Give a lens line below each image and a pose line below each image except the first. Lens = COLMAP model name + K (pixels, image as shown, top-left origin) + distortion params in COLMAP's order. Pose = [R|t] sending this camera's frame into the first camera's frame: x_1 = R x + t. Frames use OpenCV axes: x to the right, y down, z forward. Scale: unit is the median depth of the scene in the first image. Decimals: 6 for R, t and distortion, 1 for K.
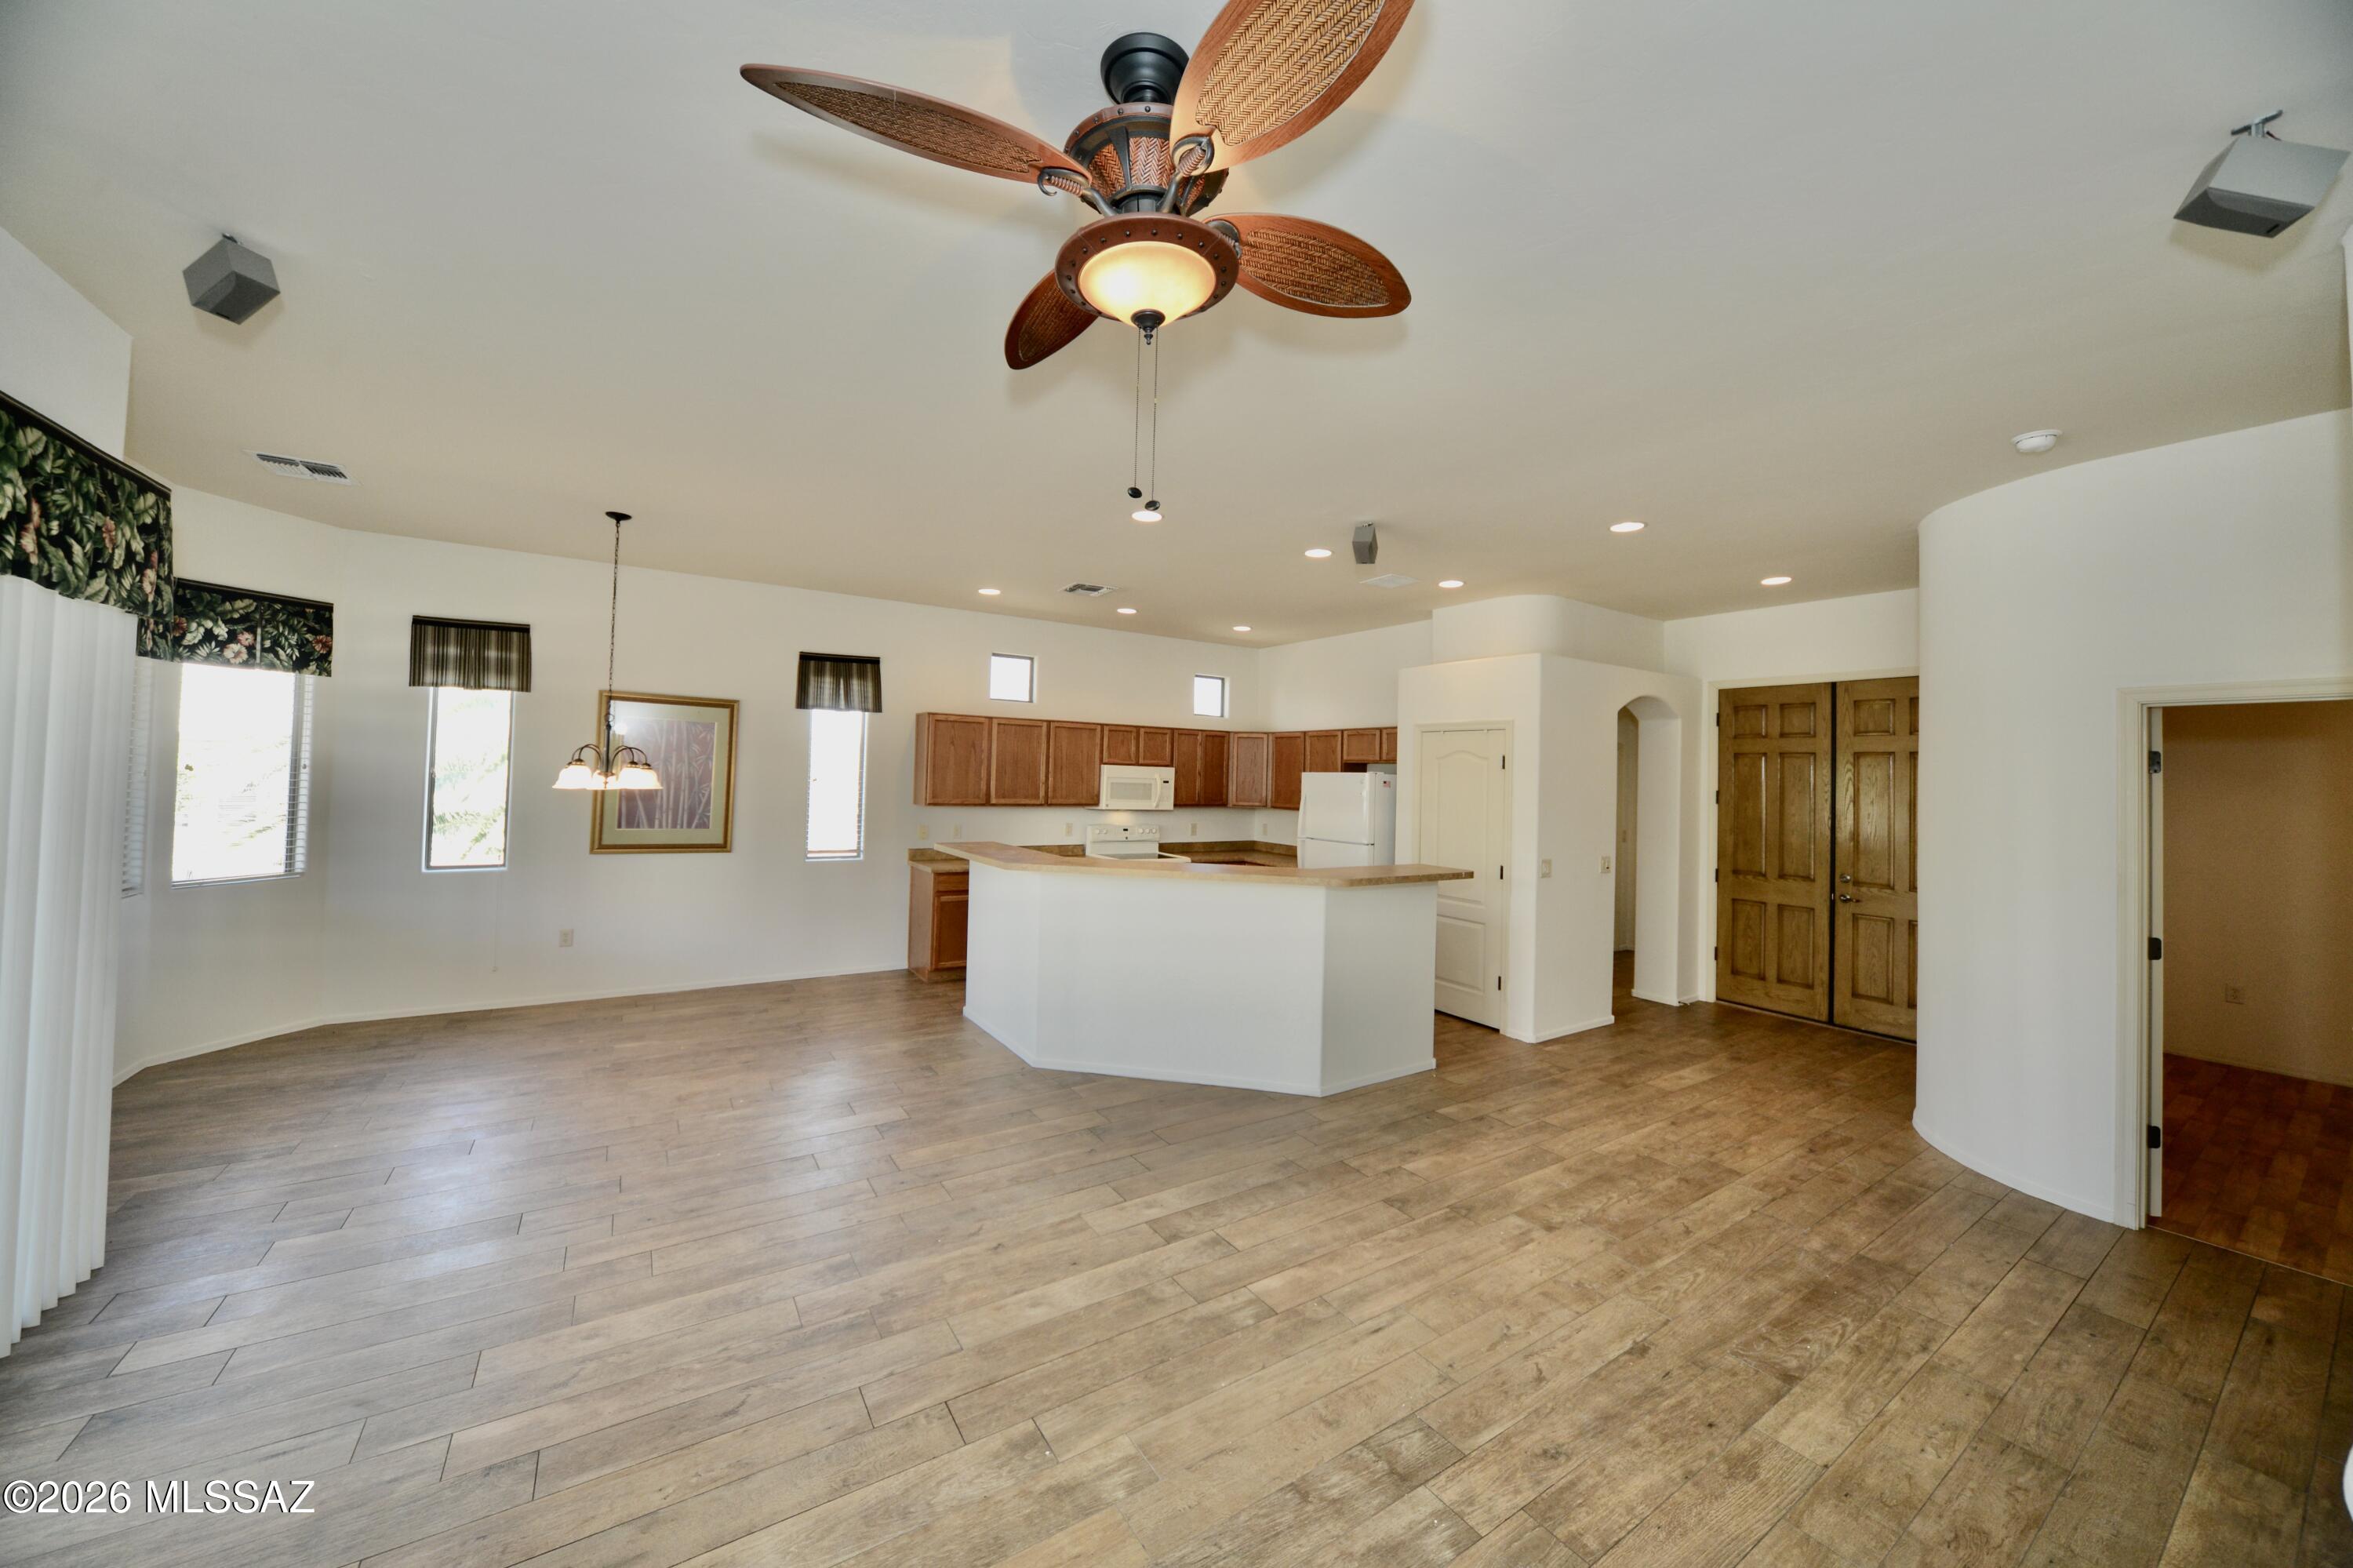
lens RADIAL K [[850.8, 0, 1124.7], [0, 850.8, 767.5], [0, 0, 1]] dist [-0.015309, 0.000716]
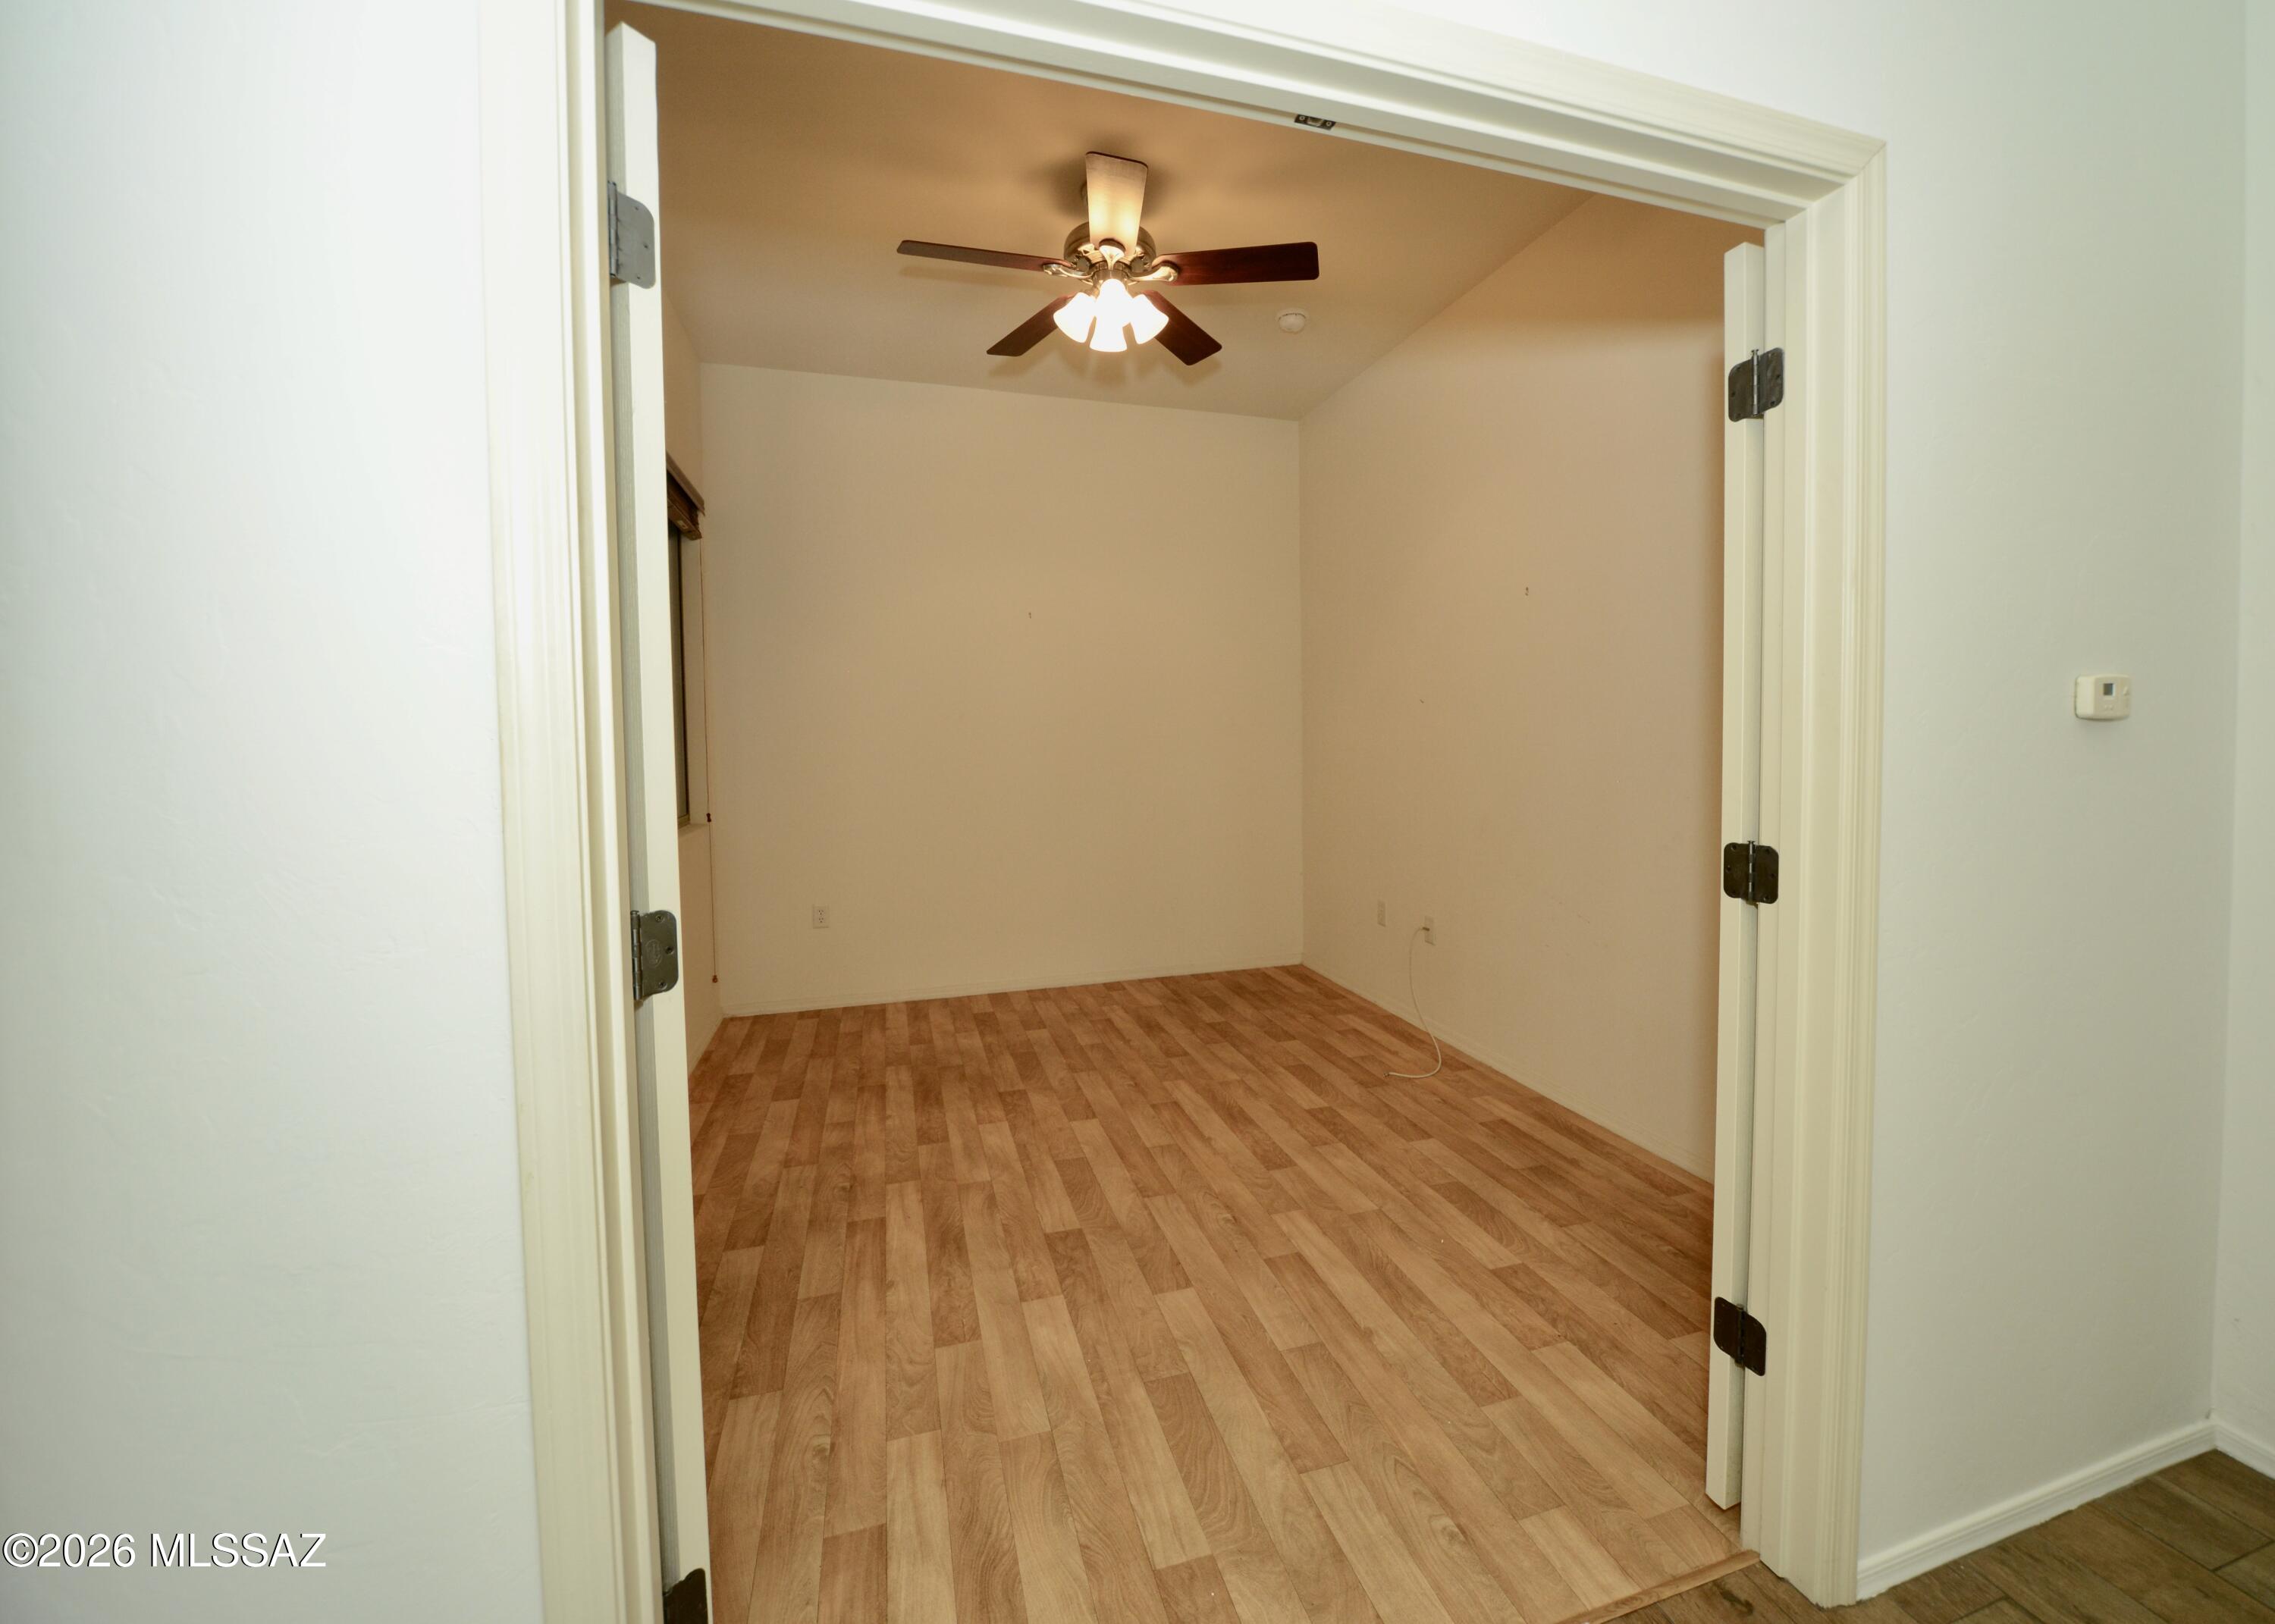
lens RADIAL K [[890.8, 0, 1142.3], [0, 890.8, 792.5], [0, 0, 1]] dist [-0.003233, -0.000211]
pose [[0.278094, -0.068710, 0.958093, 1.020434], [0.004194, 0.997516, 0.070320, 0.149594], [-0.960545, -0.015538, 0.277691, 0.779581]]
